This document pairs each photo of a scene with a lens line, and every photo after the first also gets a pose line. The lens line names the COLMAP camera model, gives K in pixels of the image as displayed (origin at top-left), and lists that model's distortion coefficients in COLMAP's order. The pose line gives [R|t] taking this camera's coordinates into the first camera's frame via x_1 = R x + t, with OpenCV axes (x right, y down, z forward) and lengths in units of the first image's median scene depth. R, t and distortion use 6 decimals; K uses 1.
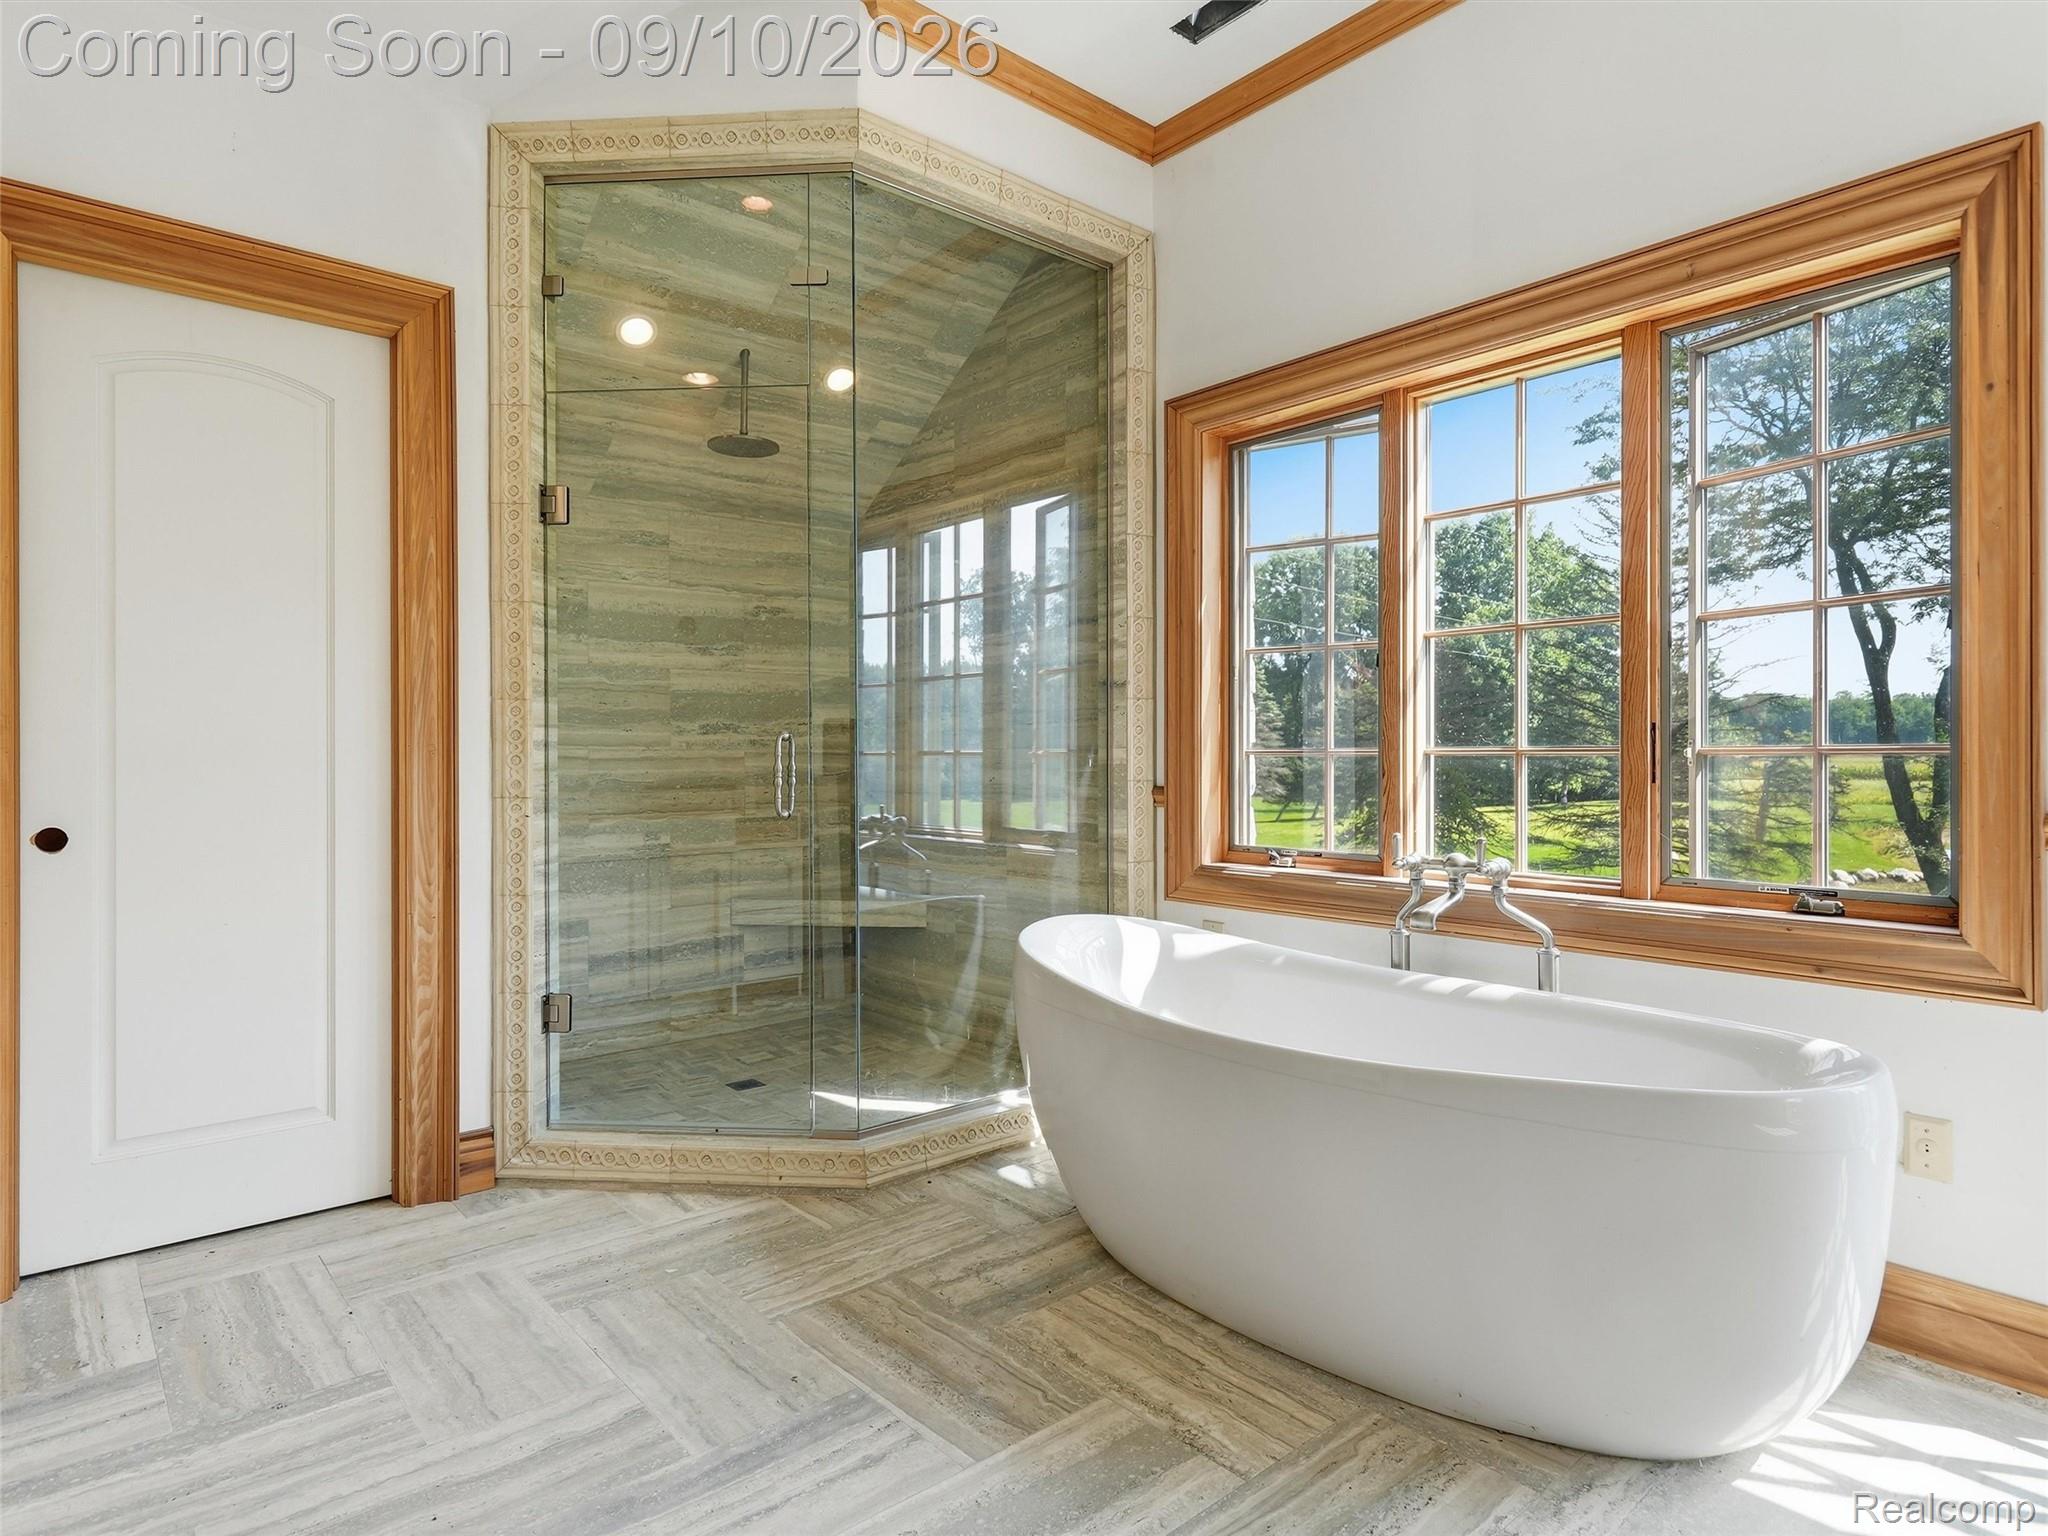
lens RADIAL K [[1148.6, 0, 1024.2], [0, 1148.6, 757.2], [0, 0, 1]] dist [0.001520, -0.000028]
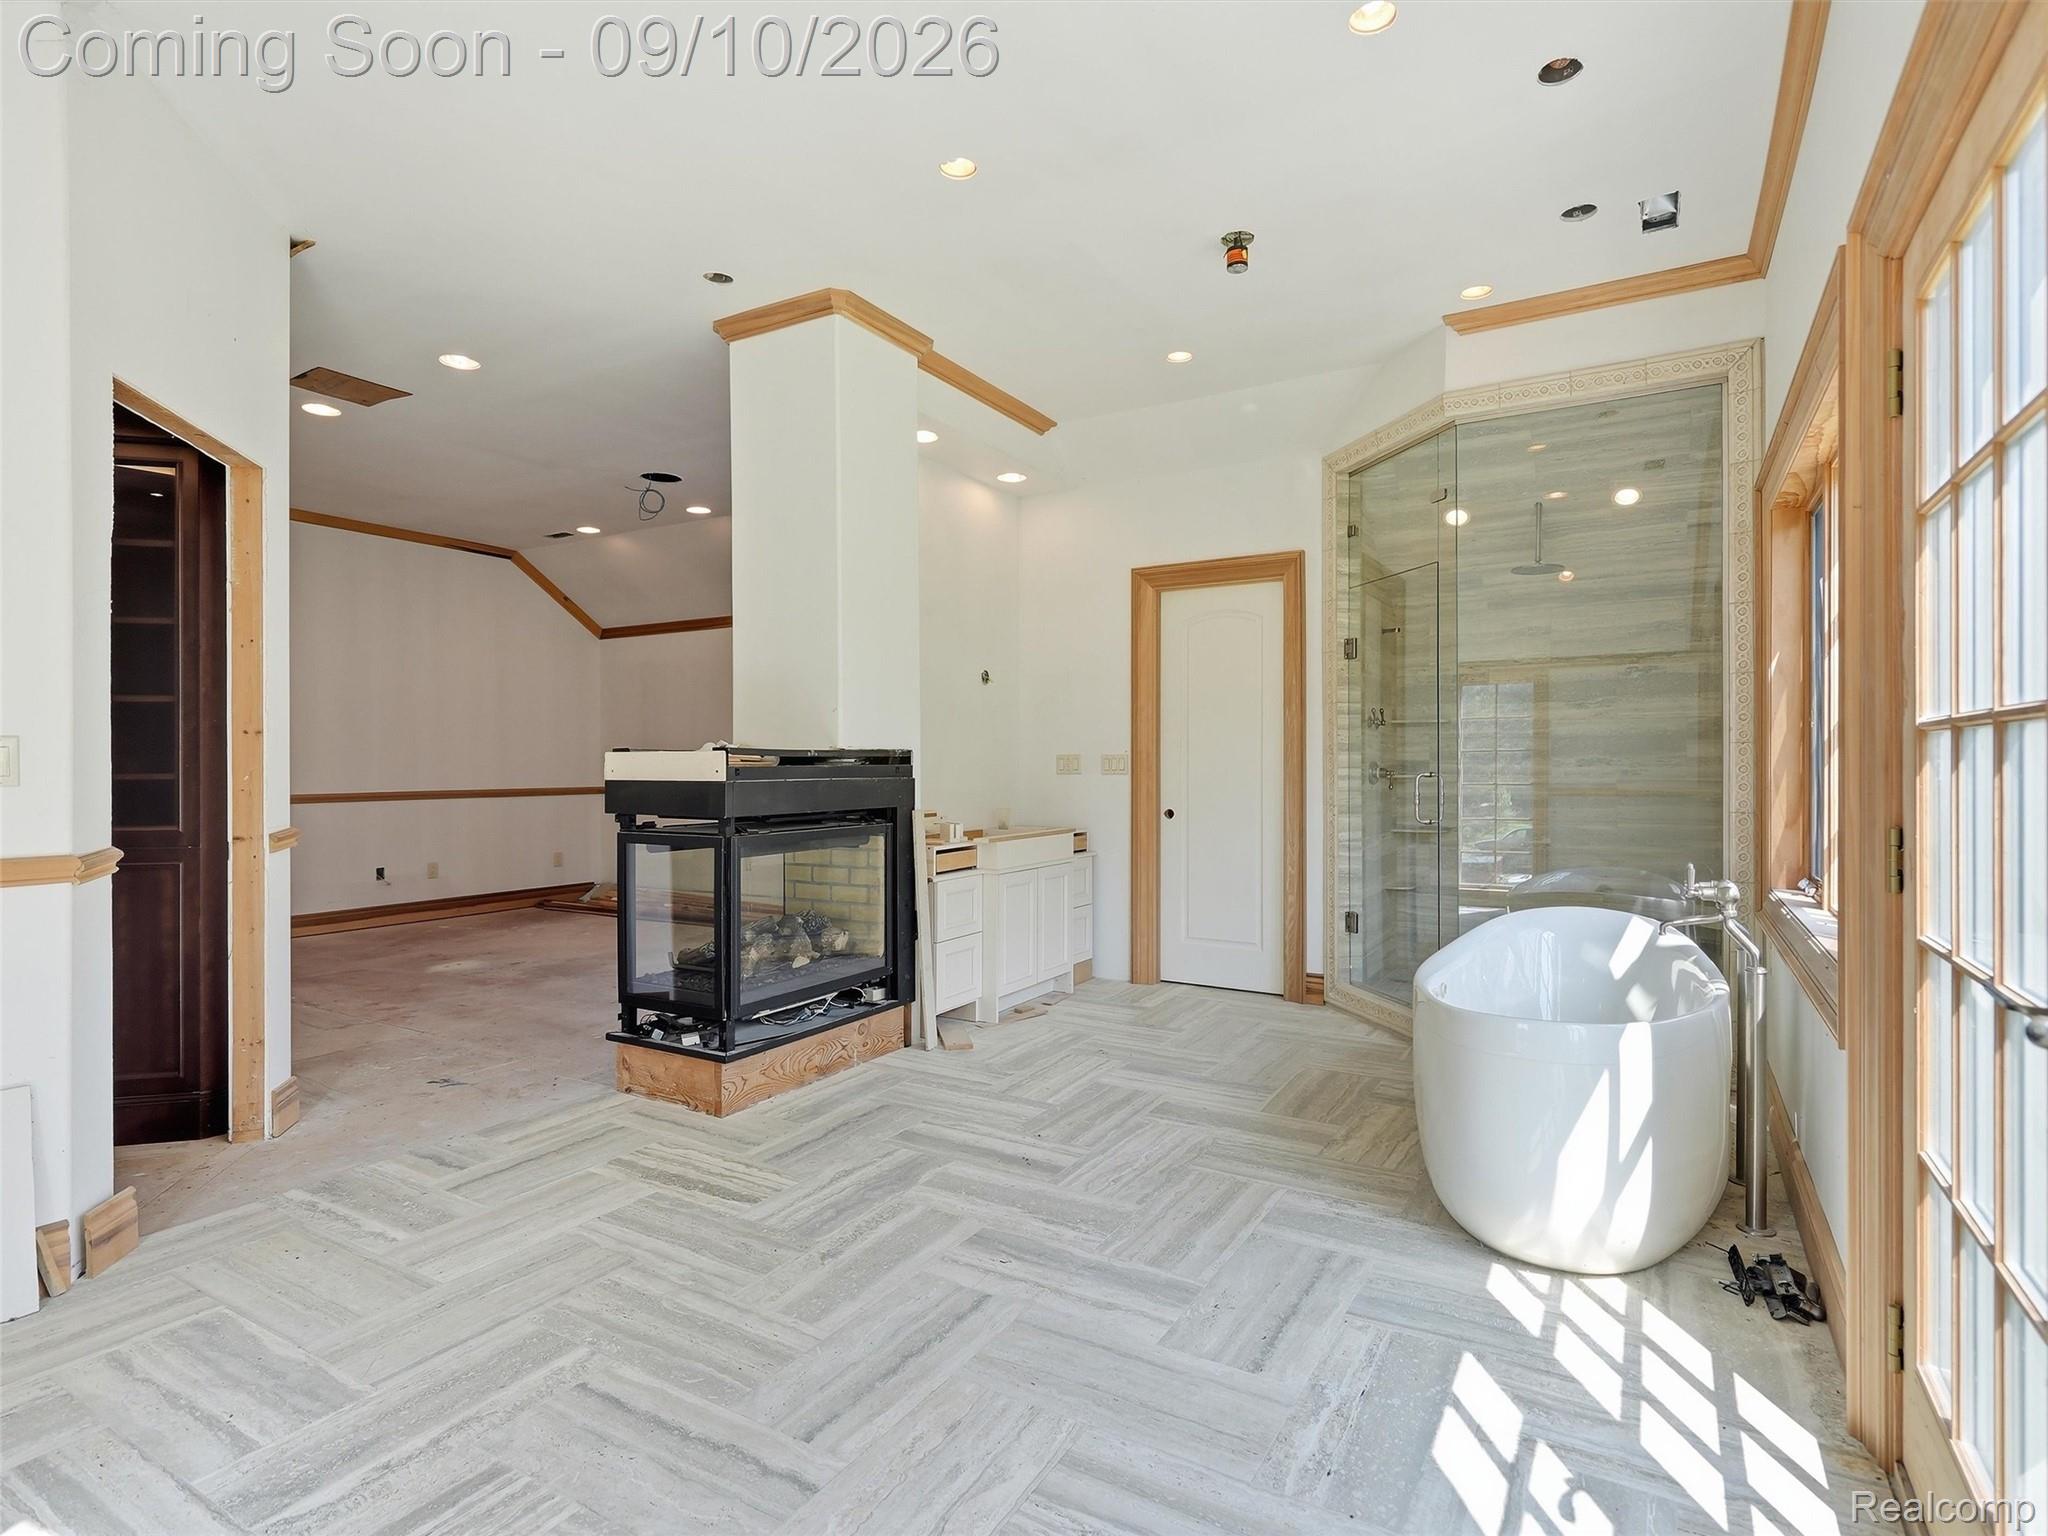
lens RADIAL K [[1066.9, 0, 1022.6], [0, 1066.9, 766.7], [0, 0, 1]] dist [-0.000495, 0.000019]
pose [[0.313873, 0.005791, -0.949447, 1.137819], [-0.001768, 0.999983, 0.005515, -0.039653], [0.949463, -0.000052, 0.313878, -0.050628]]
